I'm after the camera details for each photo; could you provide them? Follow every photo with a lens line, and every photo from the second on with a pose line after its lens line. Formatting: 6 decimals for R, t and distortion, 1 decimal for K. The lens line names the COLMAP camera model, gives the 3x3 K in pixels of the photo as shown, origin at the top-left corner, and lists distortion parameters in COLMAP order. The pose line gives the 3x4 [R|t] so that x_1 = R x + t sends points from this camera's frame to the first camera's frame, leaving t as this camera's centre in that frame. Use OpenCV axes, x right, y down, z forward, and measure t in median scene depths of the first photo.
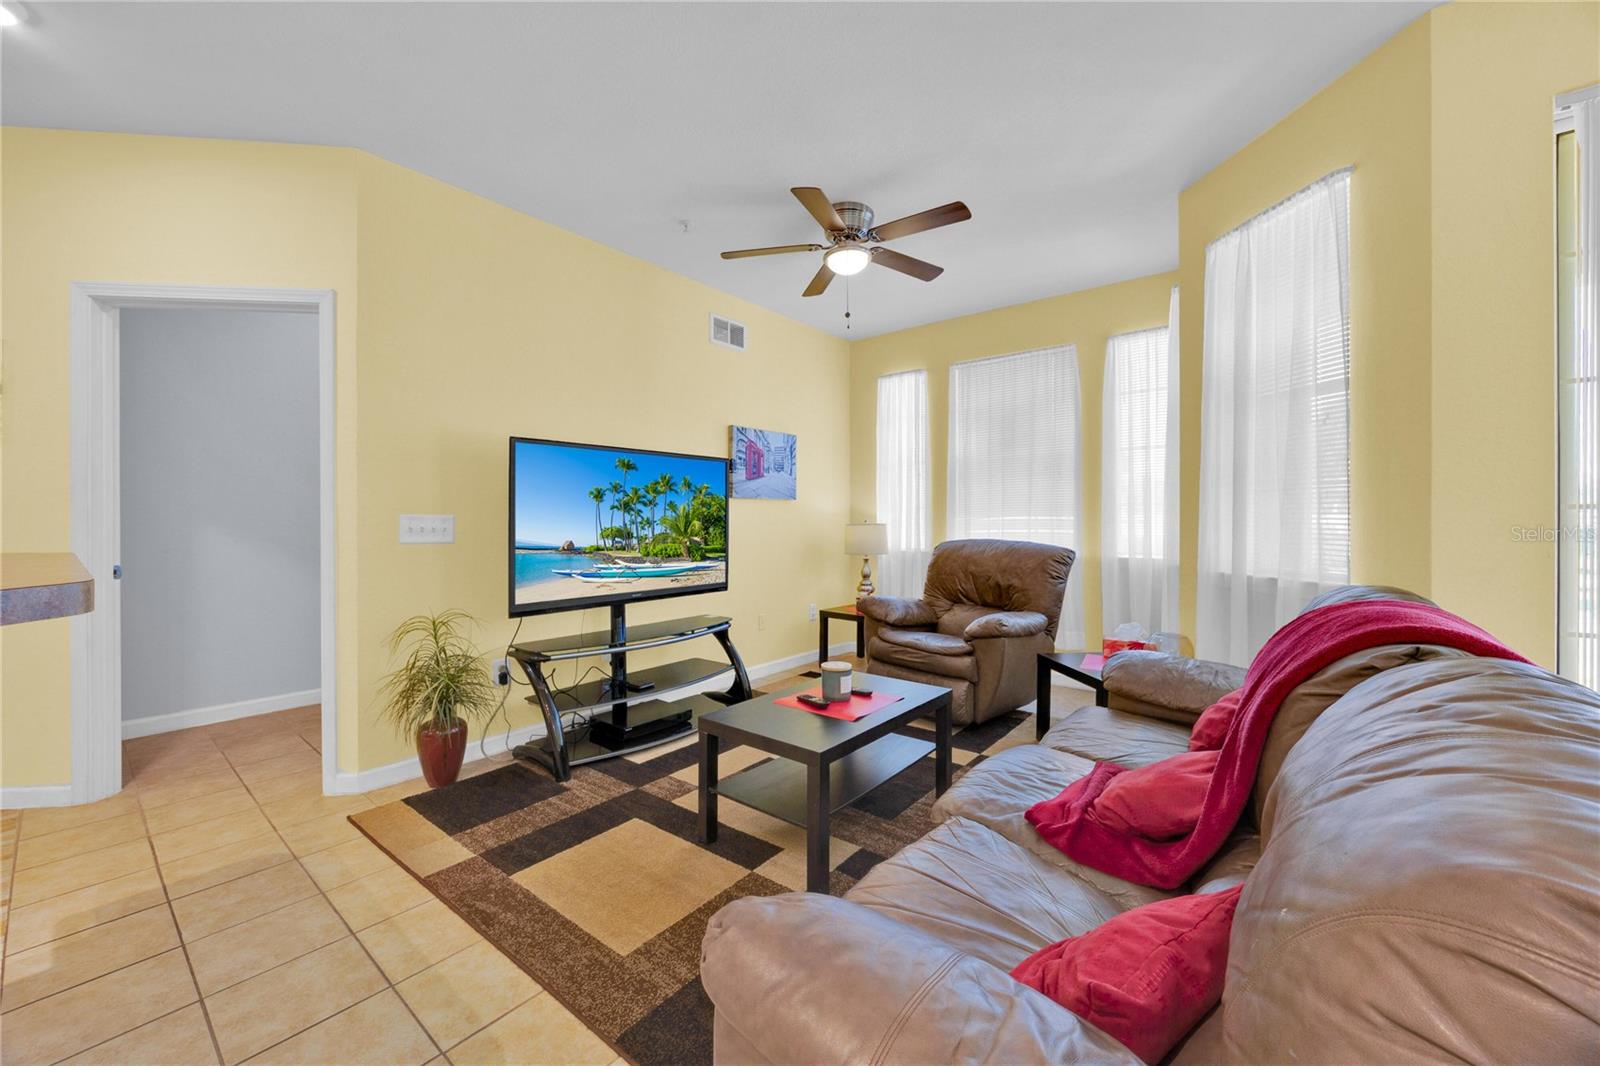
lens RADIAL K [[609.9, 0, 806.0], [0, 609.9, 519.8], [0, 0, 1]] dist [-0.000498, -0.000065]
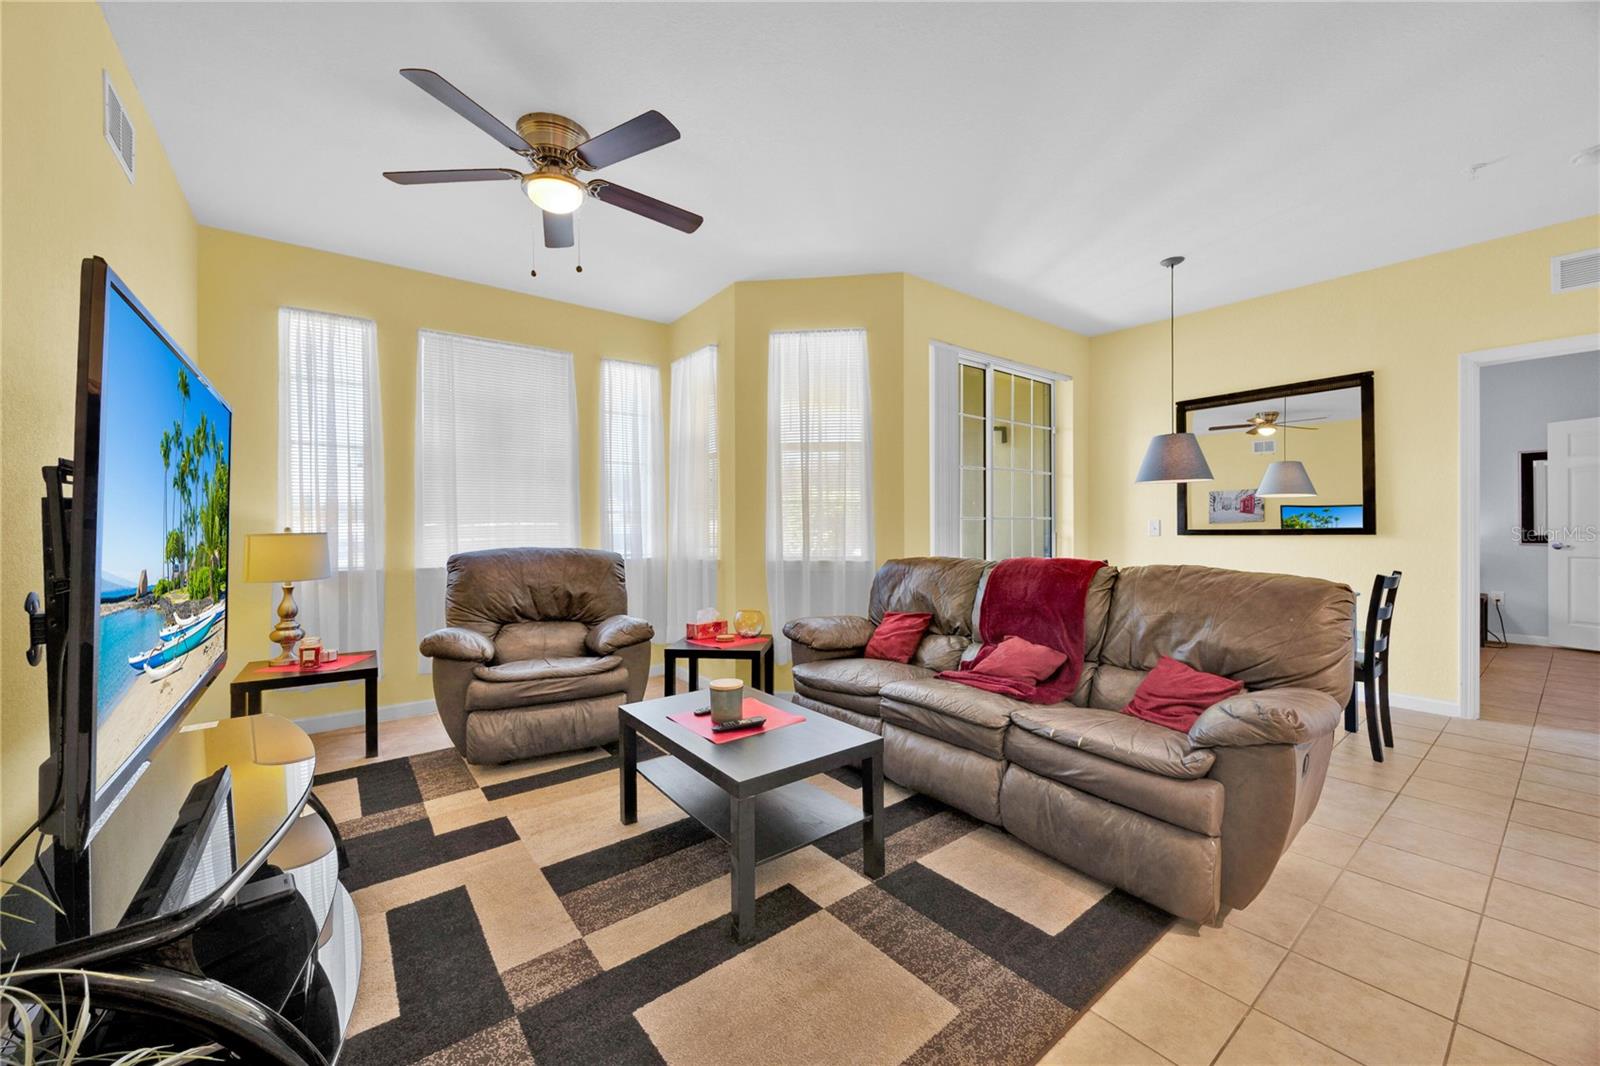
lens RADIAL K [[609.9, 0, 806.0], [0, 609.9, 519.8], [0, 0, 1]] dist [-0.000498, -0.000065]
pose [[0.235510, 0.006840, 0.971848, -0.716218], [0.005429, 0.999950, -0.008353, 0.002300], [-0.971857, 0.007244, 0.235462, 0.588281]]
